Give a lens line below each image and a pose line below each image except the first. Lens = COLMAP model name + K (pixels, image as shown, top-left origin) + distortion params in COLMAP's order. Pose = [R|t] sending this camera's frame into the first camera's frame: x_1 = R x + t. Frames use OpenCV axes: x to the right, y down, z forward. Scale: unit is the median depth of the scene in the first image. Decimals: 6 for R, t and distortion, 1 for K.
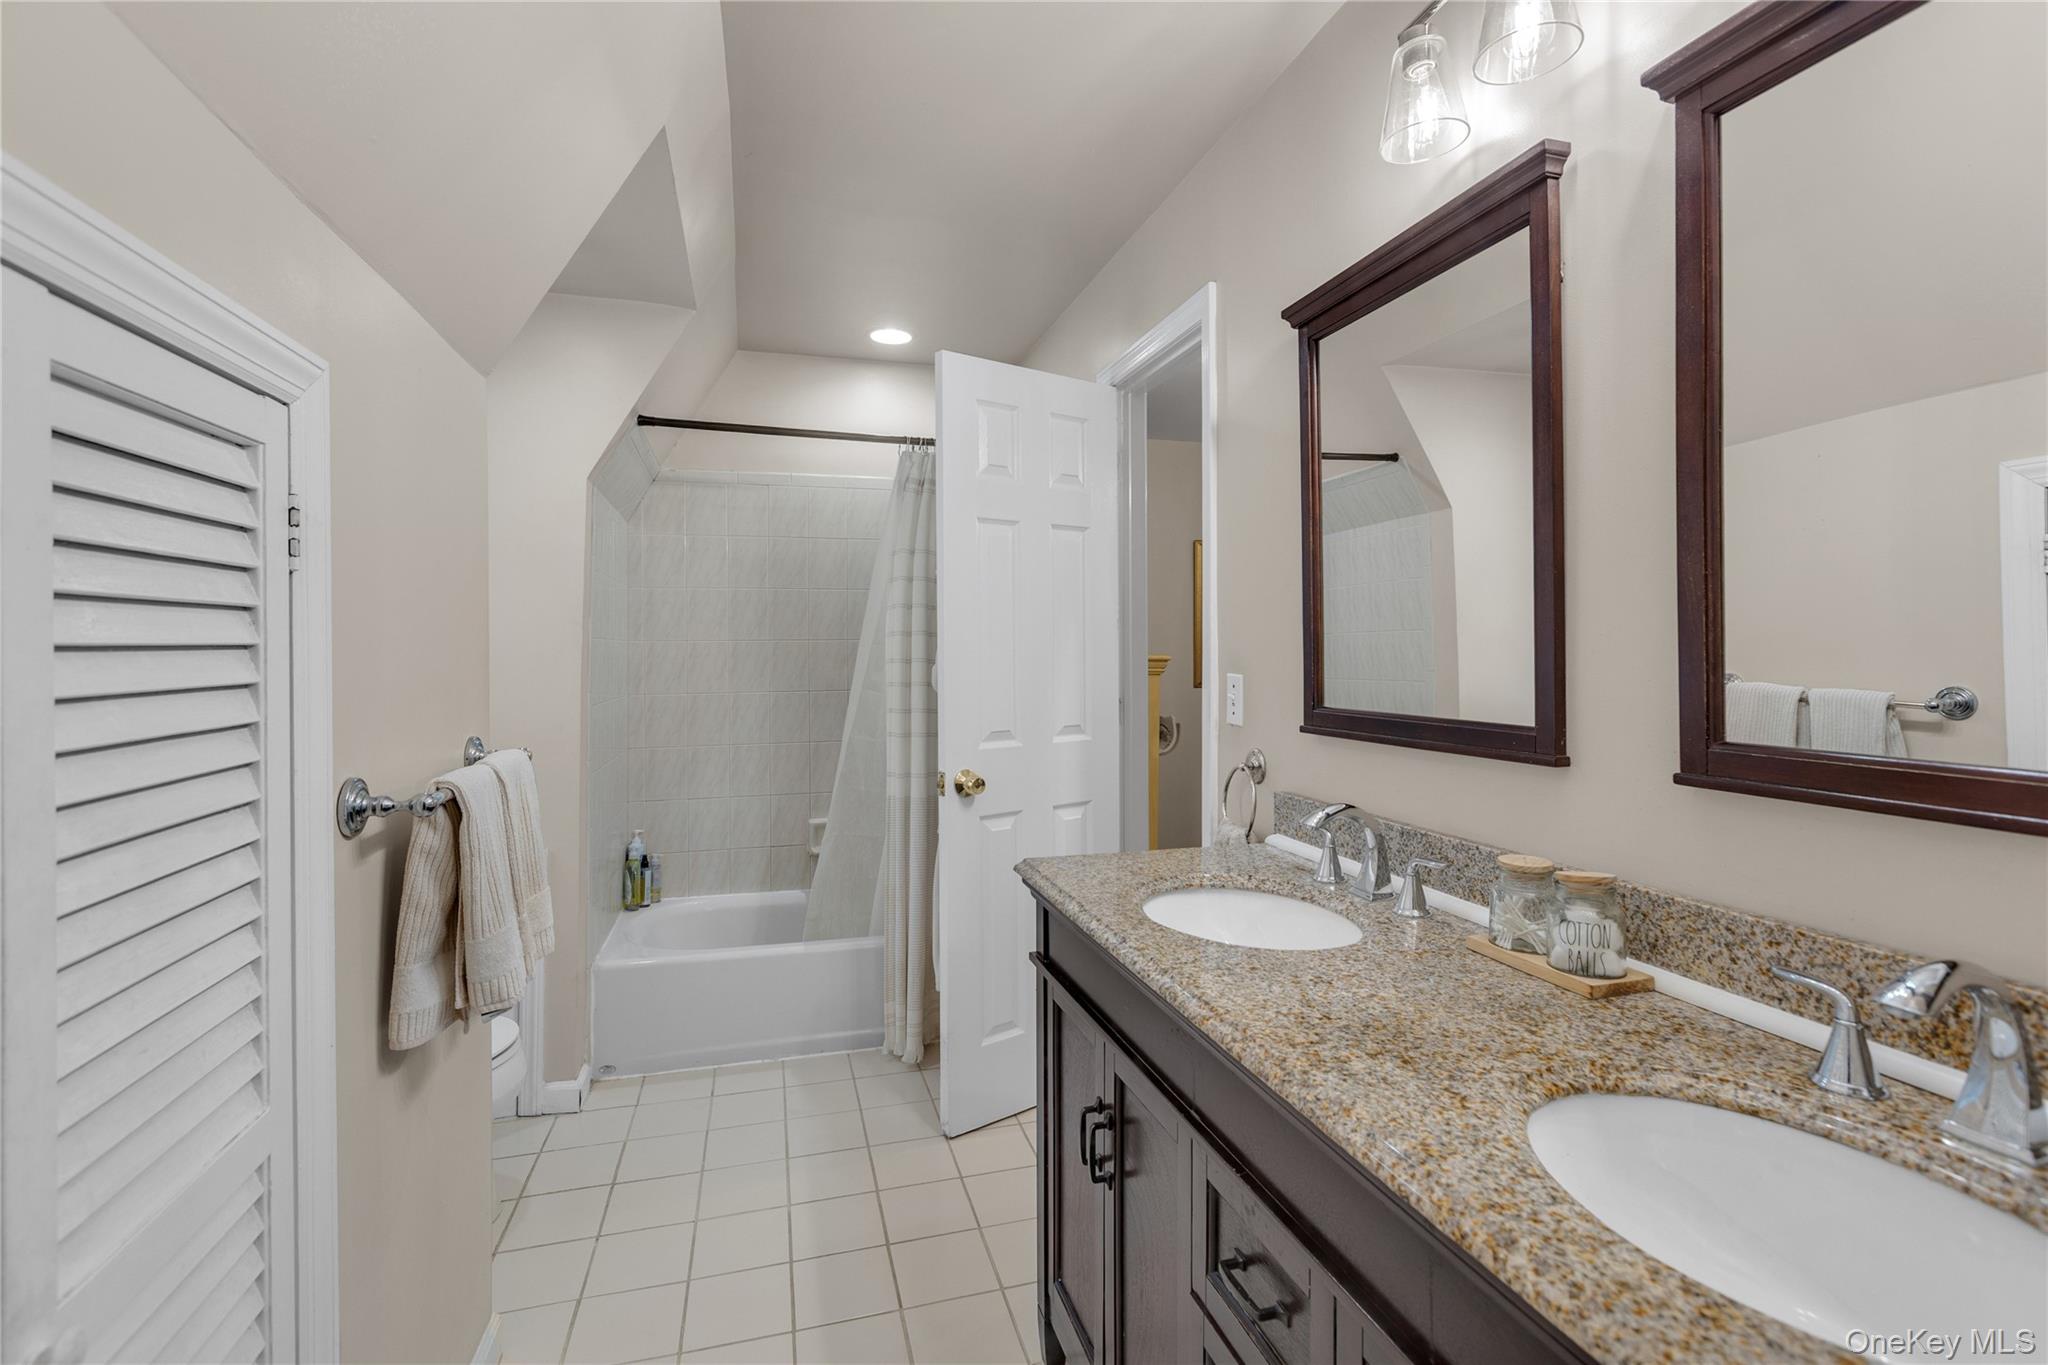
lens RADIAL K [[1029.2, 0, 988.2], [0, 1029.2, 642.5], [0, 0, 1]] dist [0.003213, -0.005471]
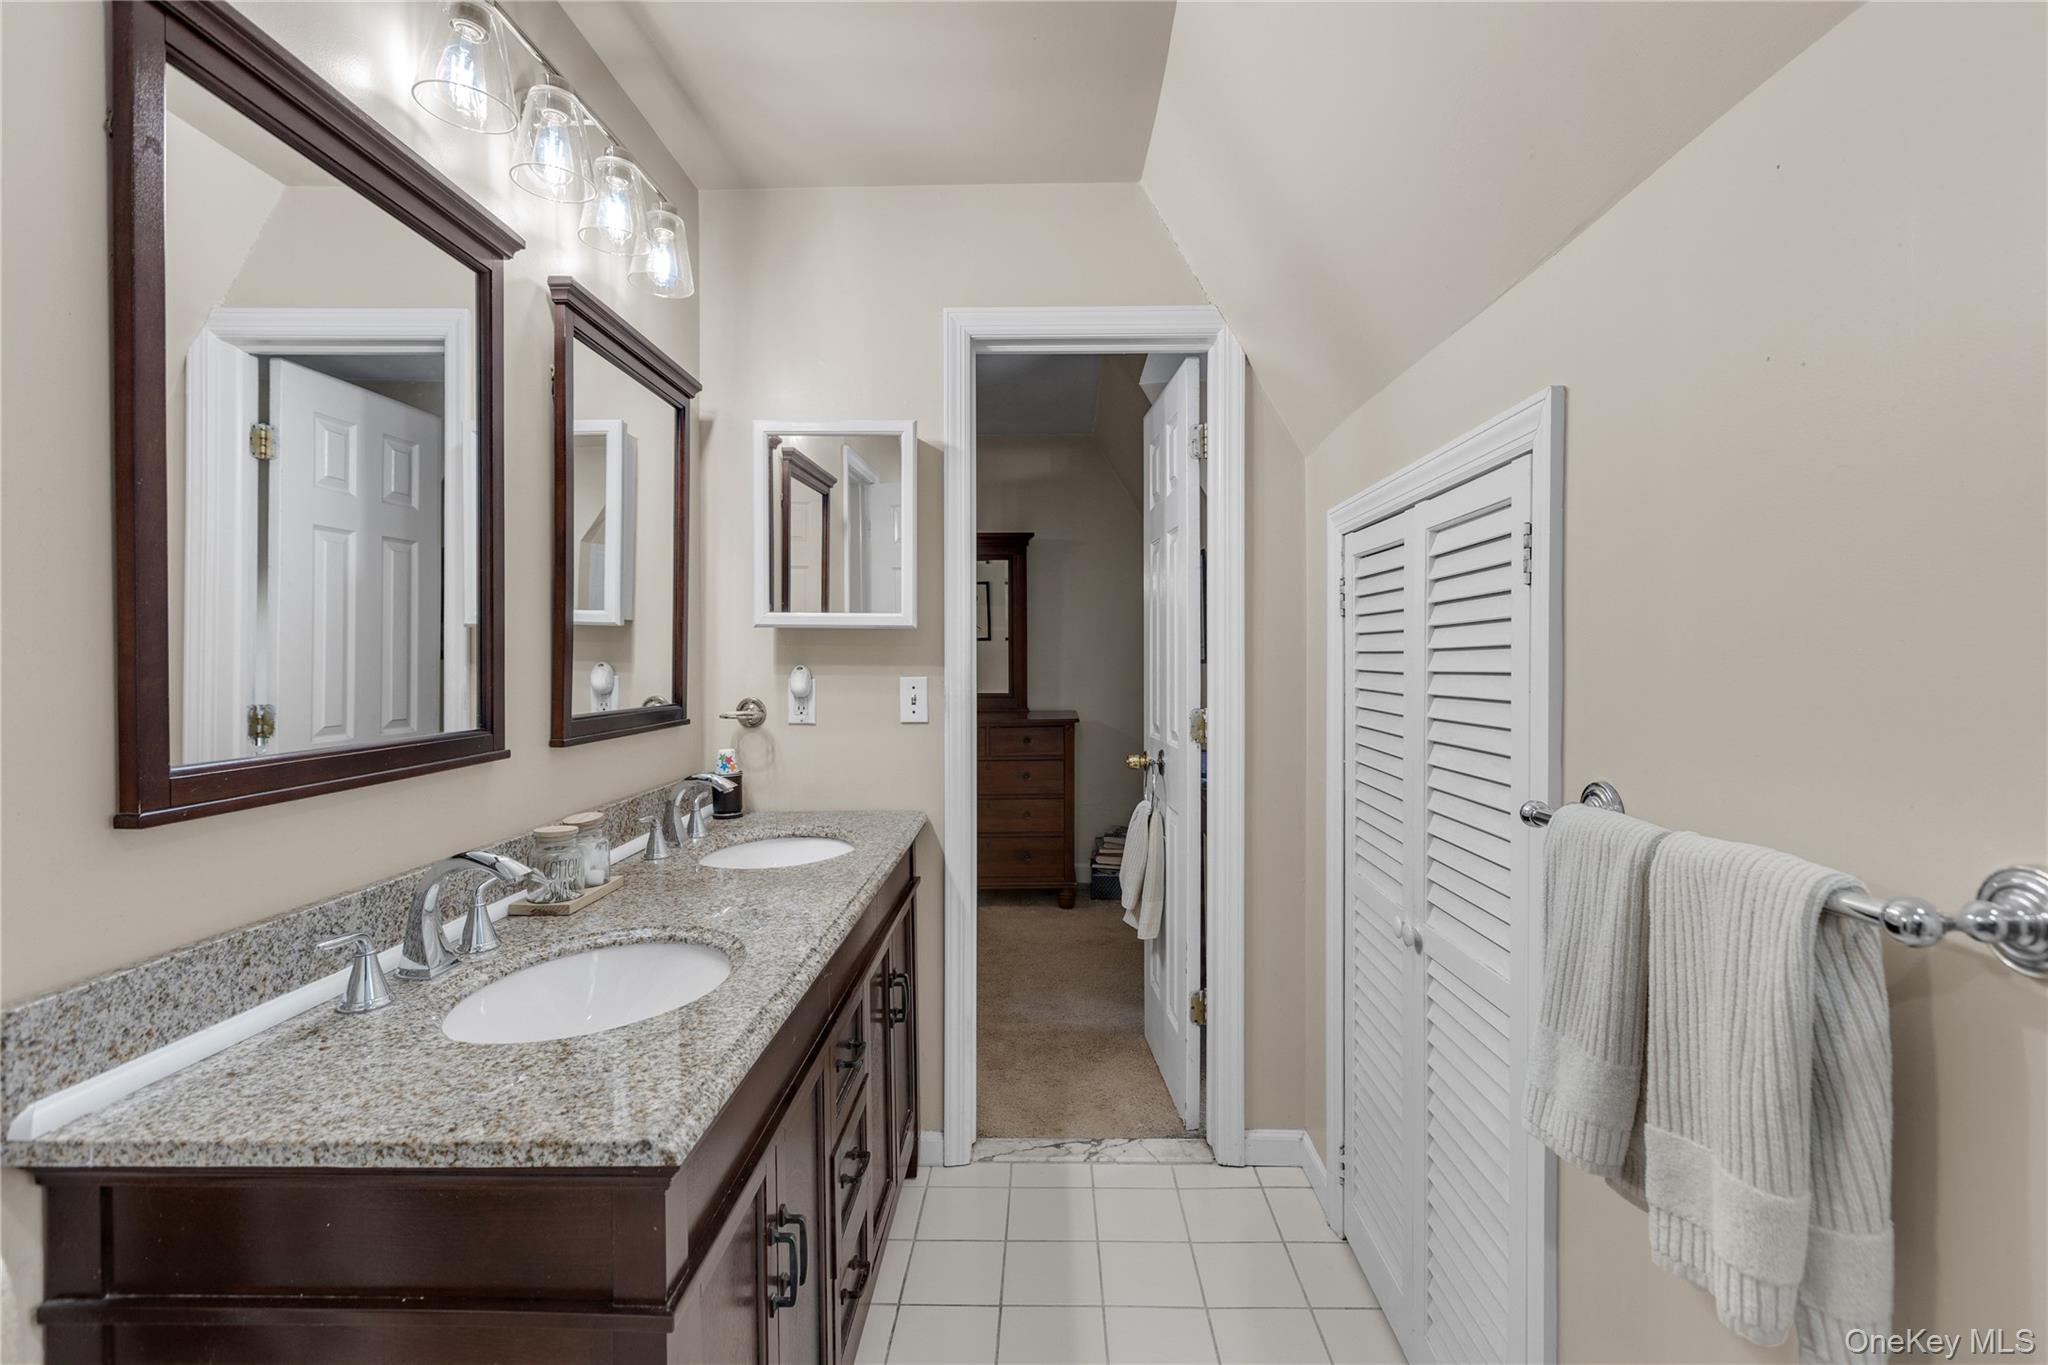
lens RADIAL K [[1029.2, 0, 988.2], [0, 1029.2, 642.5], [0, 0, 1]] dist [0.003213, -0.005471]
pose [[-0.963462, 0.015763, 0.267380, -0.316336], [0.010199, 0.999702, -0.022187, 0.020464], [-0.267650, -0.018649, -0.963336, 2.035810]]
